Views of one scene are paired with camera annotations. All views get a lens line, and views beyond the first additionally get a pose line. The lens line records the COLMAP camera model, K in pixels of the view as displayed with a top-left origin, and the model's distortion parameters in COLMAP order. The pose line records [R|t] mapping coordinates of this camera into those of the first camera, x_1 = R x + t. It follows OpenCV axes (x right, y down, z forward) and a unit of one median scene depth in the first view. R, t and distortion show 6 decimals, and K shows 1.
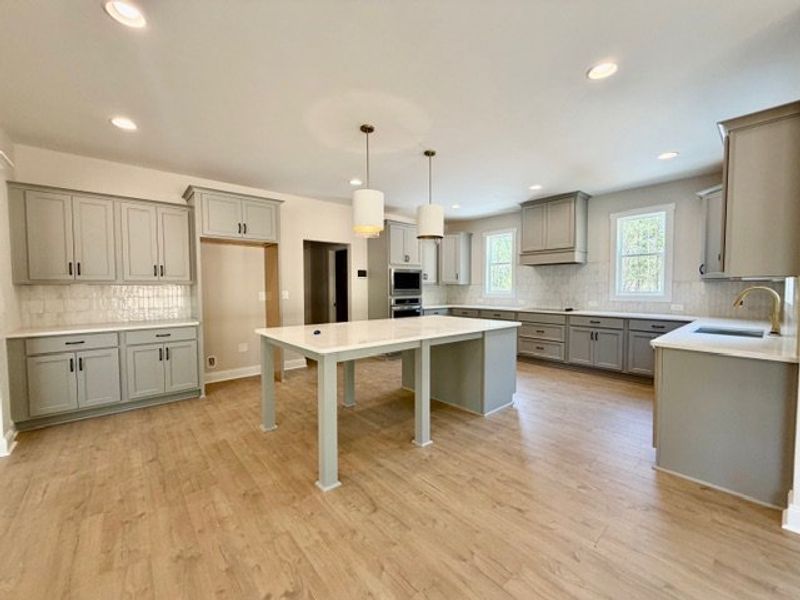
lens RADIAL K [[319.6, 0, 397.7], [0, 319.6, 300.4], [0, 0, 1]] dist [-0.002265, 0.000727]
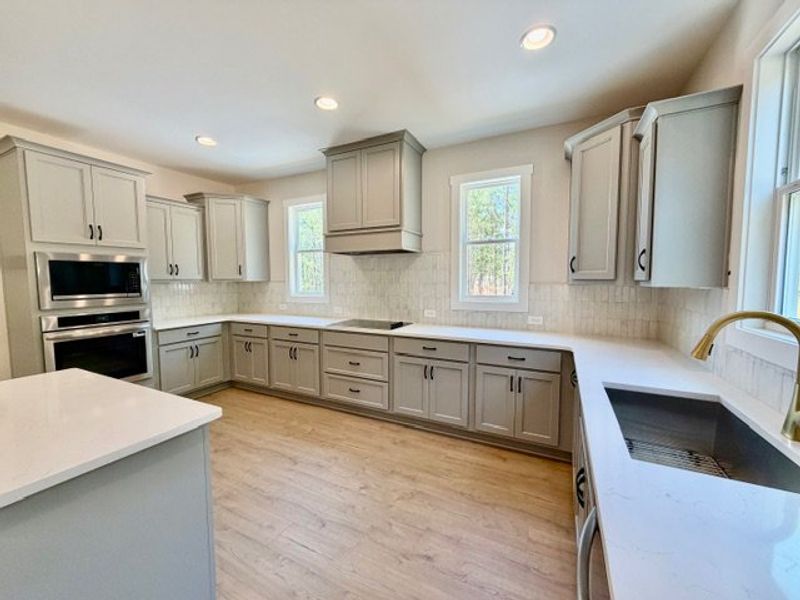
lens RADIAL K [[319.6, 0, 400.6], [0, 319.6, 299.7], [0, 0, 1]] dist [-0.002265, 0.000727]
pose [[0.920954, -0.025061, 0.388865, 0.297803], [0.014957, 0.999468, 0.028989, -0.039163], [-0.389385, -0.020882, 0.920838, 0.414690]]
